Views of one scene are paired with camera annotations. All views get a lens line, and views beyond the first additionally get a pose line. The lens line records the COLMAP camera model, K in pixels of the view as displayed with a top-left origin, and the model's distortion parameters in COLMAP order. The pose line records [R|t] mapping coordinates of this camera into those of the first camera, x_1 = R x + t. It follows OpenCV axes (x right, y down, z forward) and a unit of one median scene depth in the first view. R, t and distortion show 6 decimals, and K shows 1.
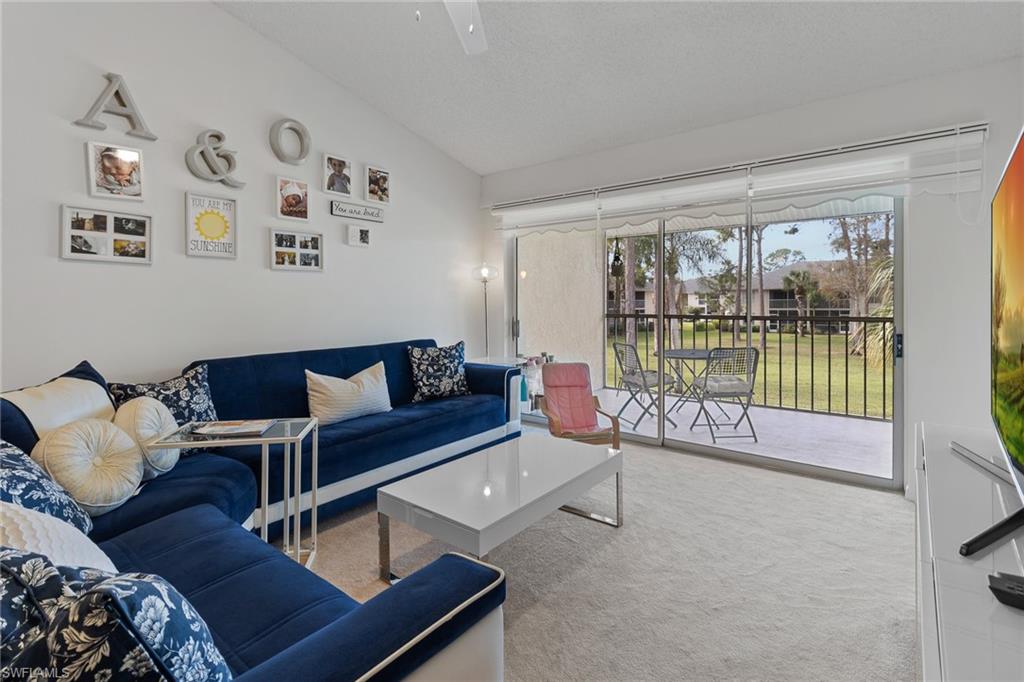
lens RADIAL K [[494.3, 0, 519.8], [0, 494.3, 302.6], [0, 0, 1]] dist [0.007023, -0.000258]
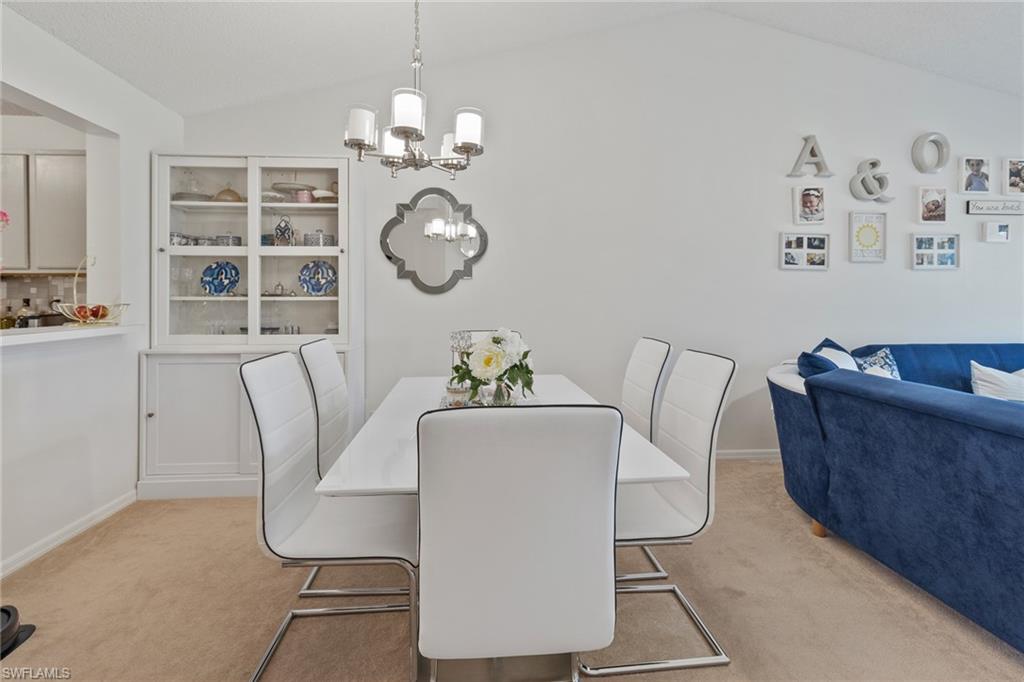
lens RADIAL K [[494.3, 0, 509.0], [0, 494.3, 301.3], [0, 0, 1]] dist [0.007023, -0.000258]
pose [[0.663291, 0.007669, -0.748322, -0.250347], [-0.005556, 0.999970, 0.005323, 0.004130], [0.748341, 0.000627, 0.663314, -0.428246]]
